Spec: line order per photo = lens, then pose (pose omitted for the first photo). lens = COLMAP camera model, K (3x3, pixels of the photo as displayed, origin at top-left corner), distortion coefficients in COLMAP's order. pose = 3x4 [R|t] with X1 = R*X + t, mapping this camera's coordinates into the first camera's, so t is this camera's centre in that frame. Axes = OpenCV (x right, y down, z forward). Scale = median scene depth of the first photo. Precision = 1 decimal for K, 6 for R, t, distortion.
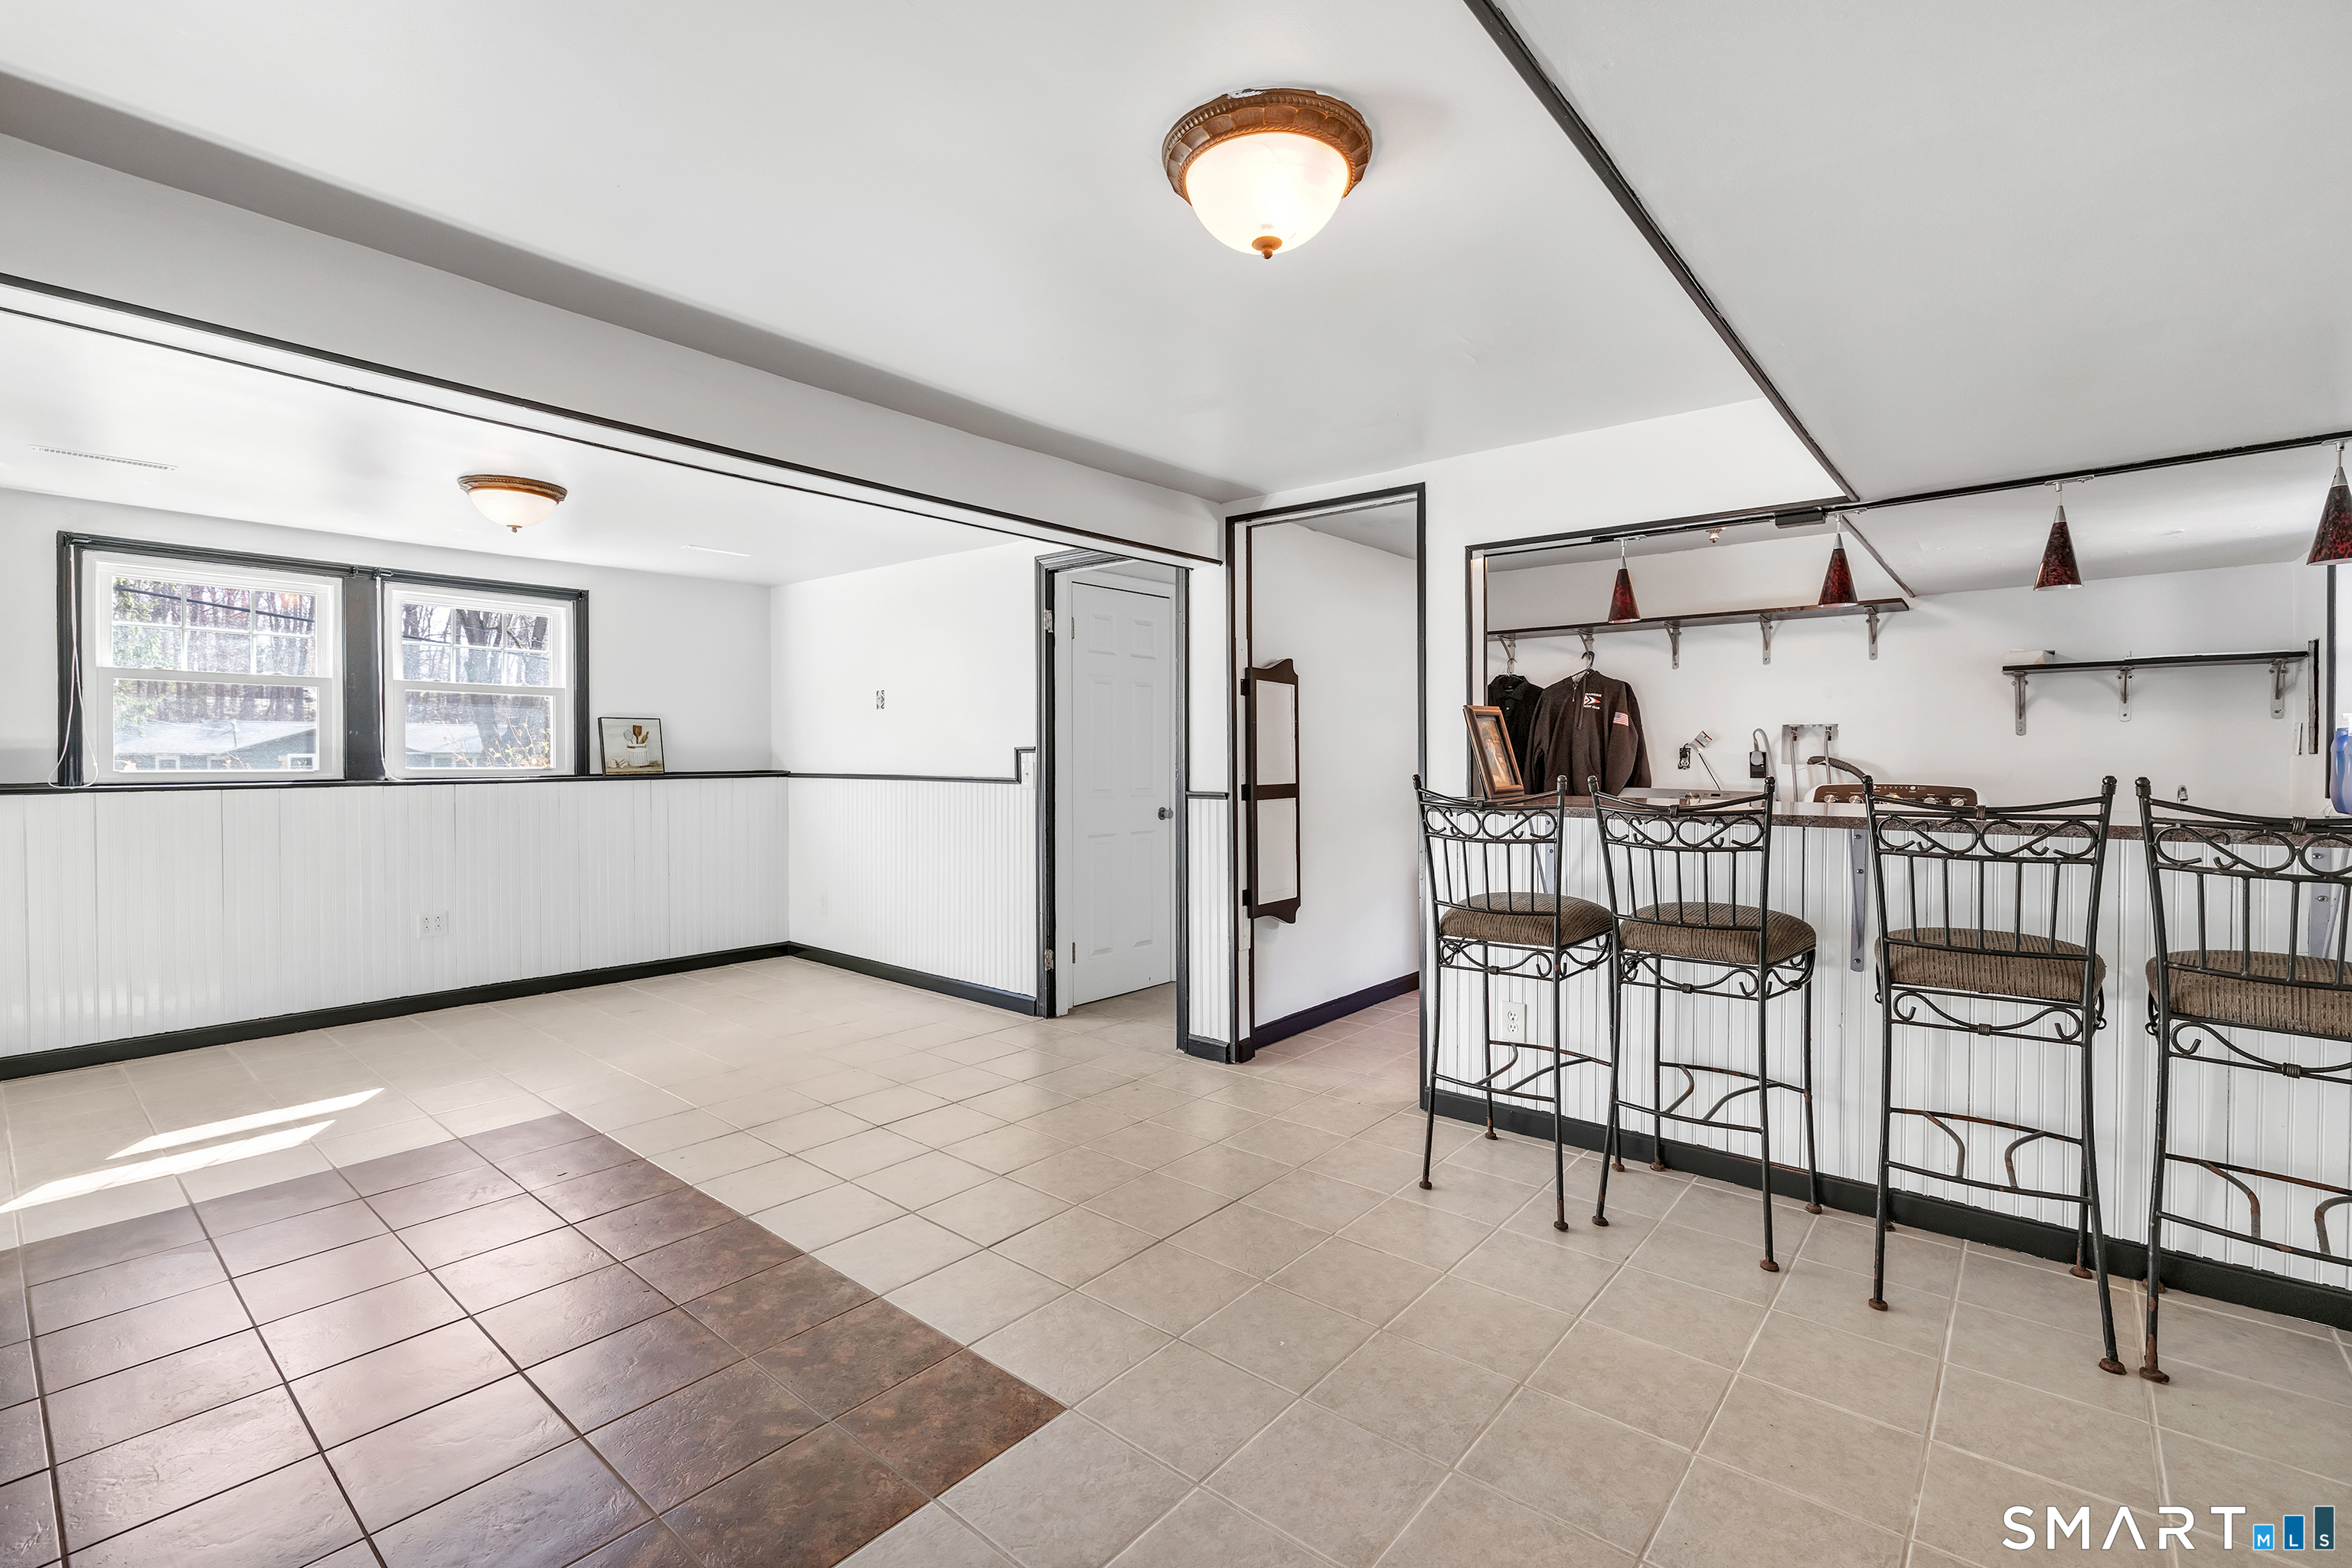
lens RADIAL K [[1038.4, 0, 1177.6], [0, 1038.4, 768.1], [0, 0, 1]] dist [-0.001614, 0.000038]
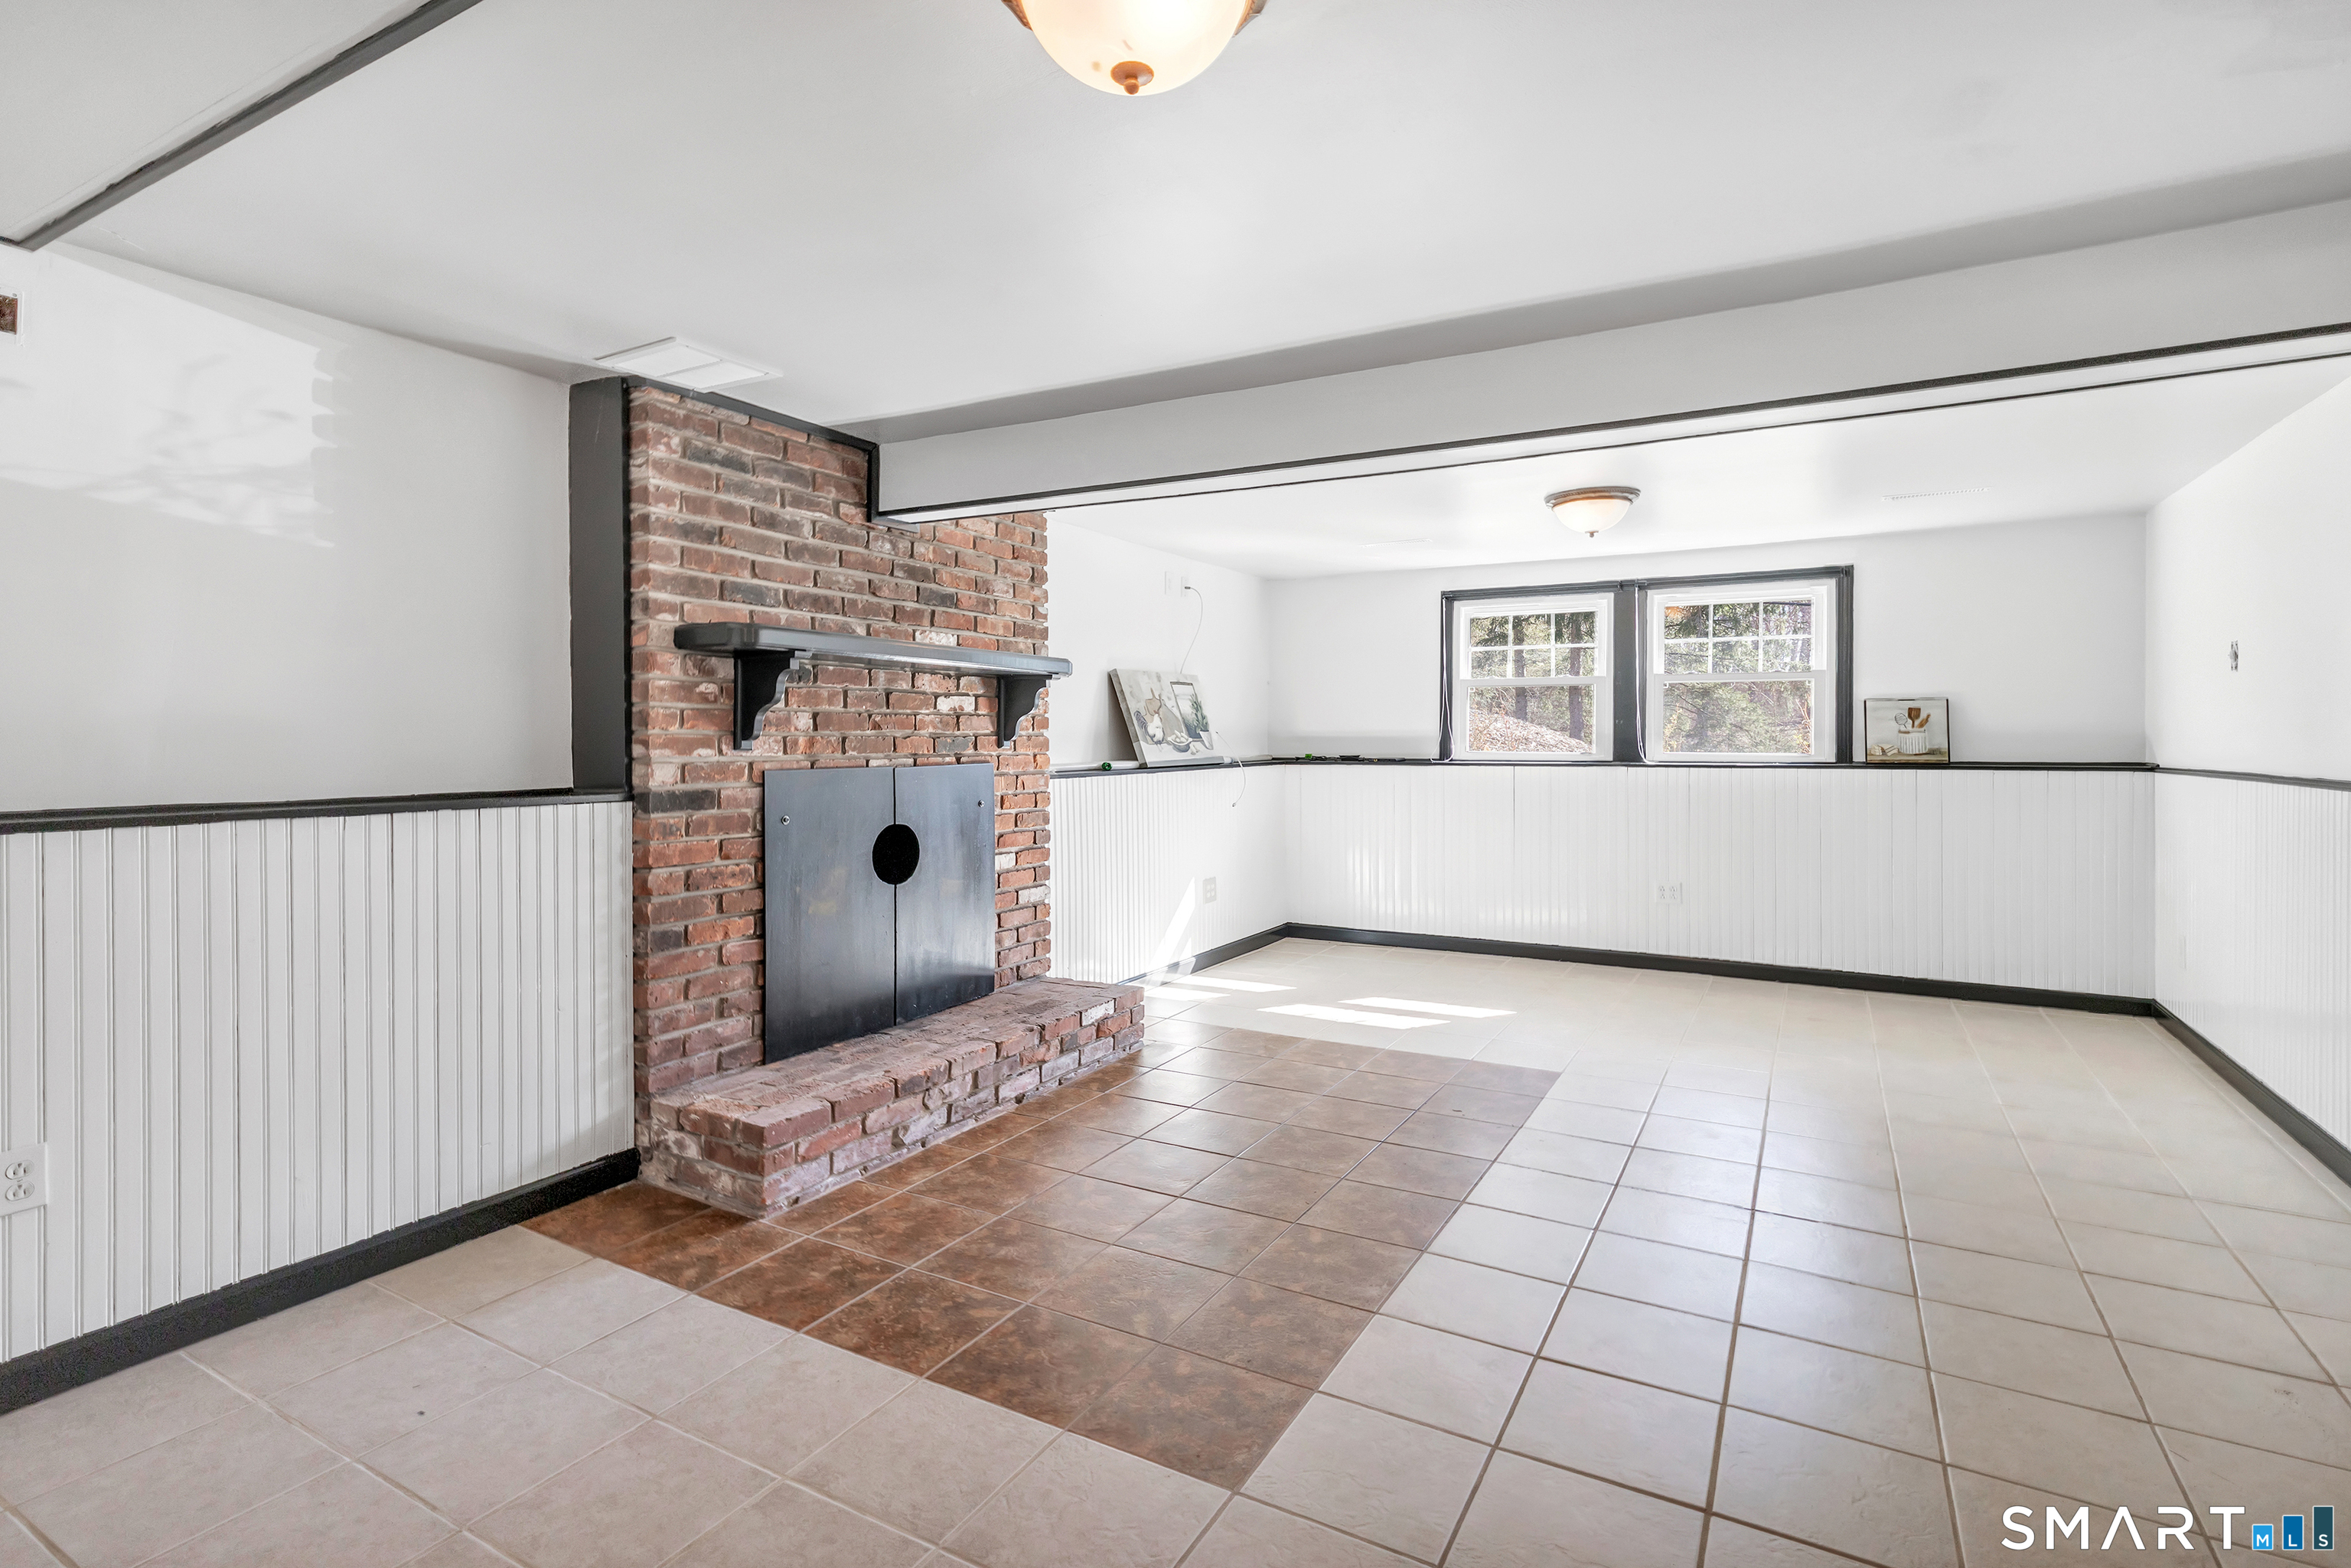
lens RADIAL K [[1037.9, 0, 1203.4], [0, 1037.9, 751.9], [0, 0, 1]] dist [-0.001614, 0.000038]
pose [[0.221334, 0.011873, -0.975126, 0.219419], [-0.014065, 0.999861, 0.008982, -0.003054], [0.975097, 0.011727, 0.221470, 0.233423]]
